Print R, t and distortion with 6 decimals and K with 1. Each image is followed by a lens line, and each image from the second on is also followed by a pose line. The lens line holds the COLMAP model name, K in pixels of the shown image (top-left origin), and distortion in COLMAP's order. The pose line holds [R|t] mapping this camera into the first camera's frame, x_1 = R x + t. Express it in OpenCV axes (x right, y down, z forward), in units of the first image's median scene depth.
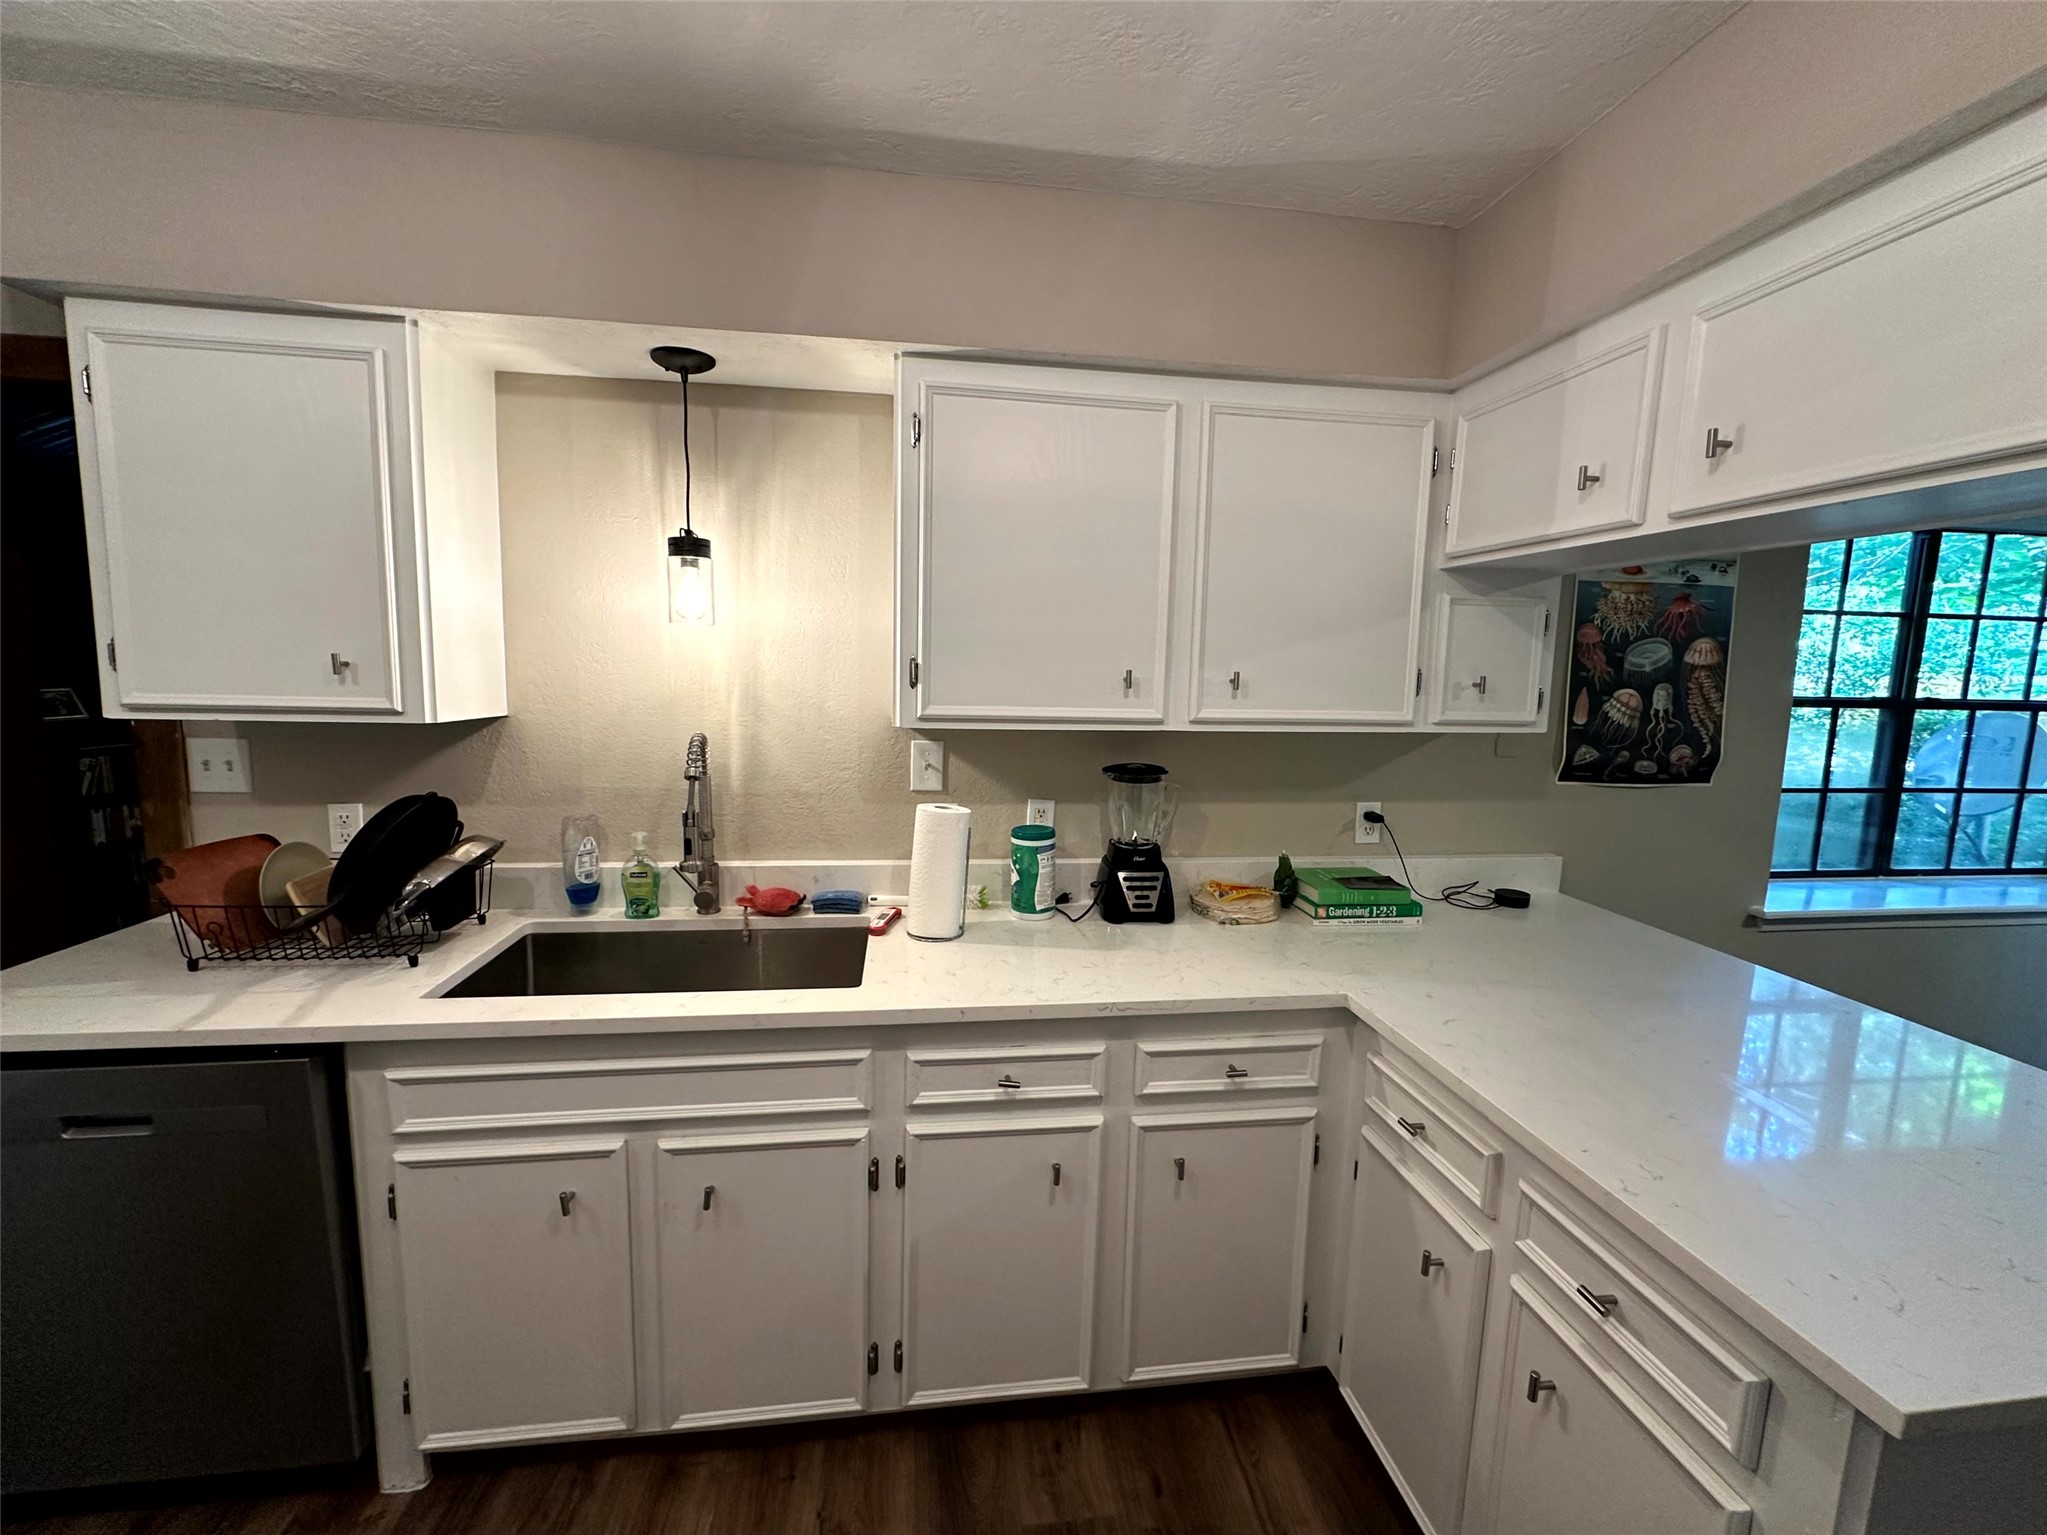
lens RADIAL K [[818.5, 0, 1018.1], [0, 818.5, 778.2], [0, 0, 1]] dist [-0.001252, 0.000194]
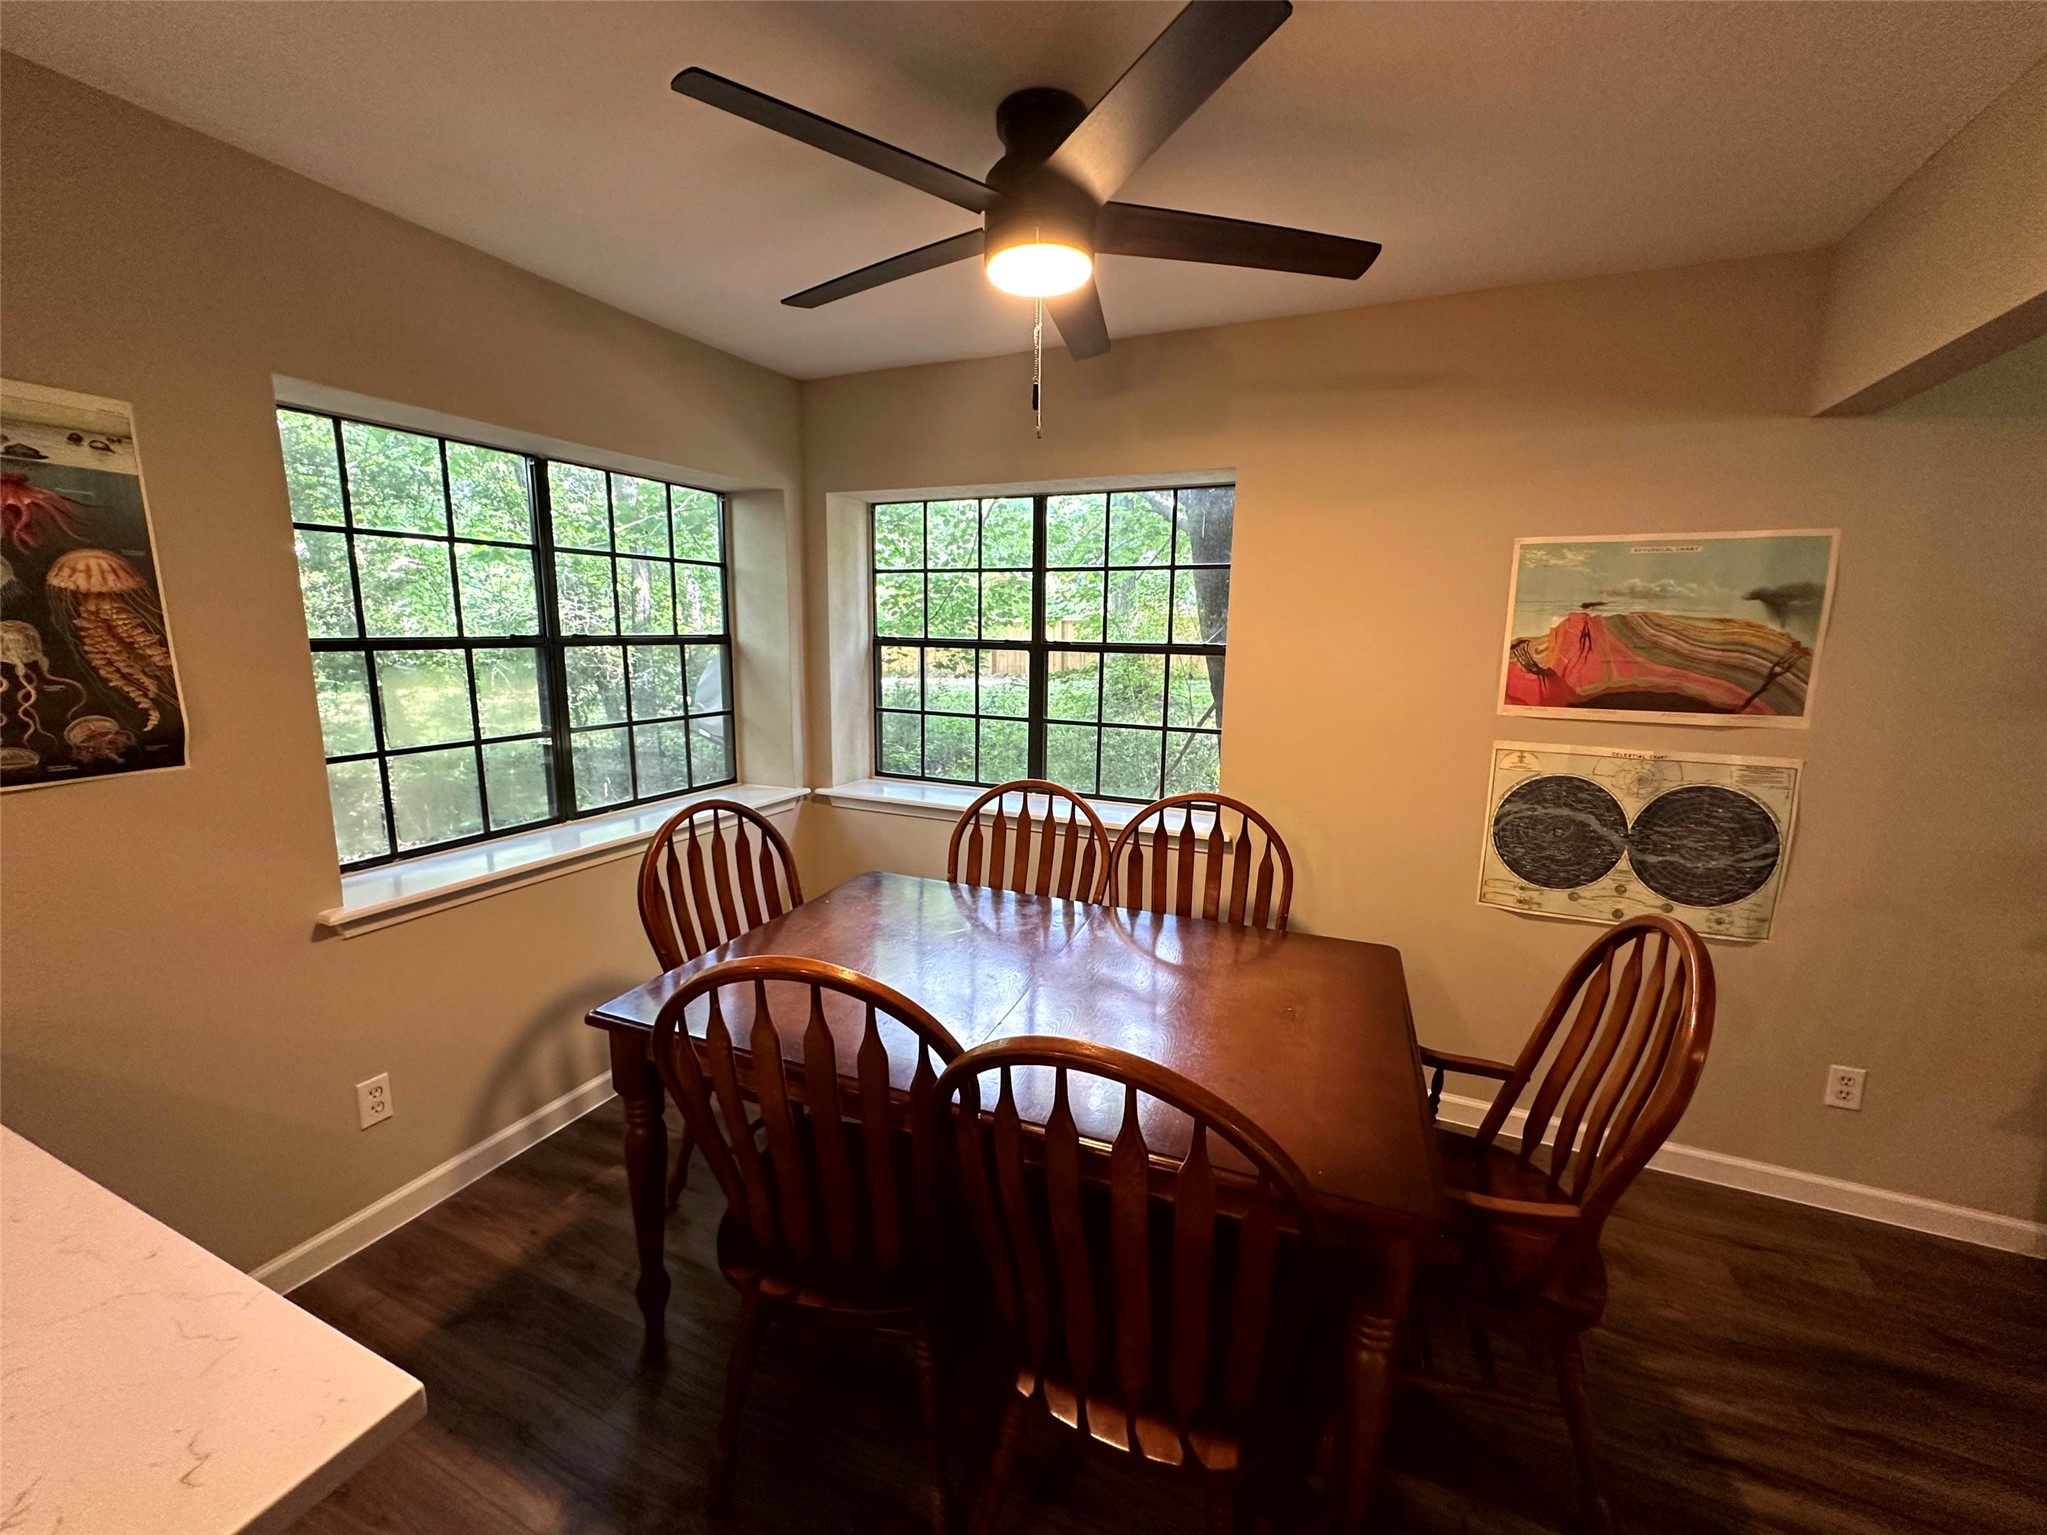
lens RADIAL K [[818.5, 0, 1020.2], [0, 818.5, 764.4], [0, 0, 1]] dist [-0.001252, 0.000194]
pose [[0.524882, -0.151060, 0.837664, 0.638477], [0.107866, 0.987996, 0.110581, 0.004731], [-0.844313, 0.032313, 0.534875, 0.032228]]
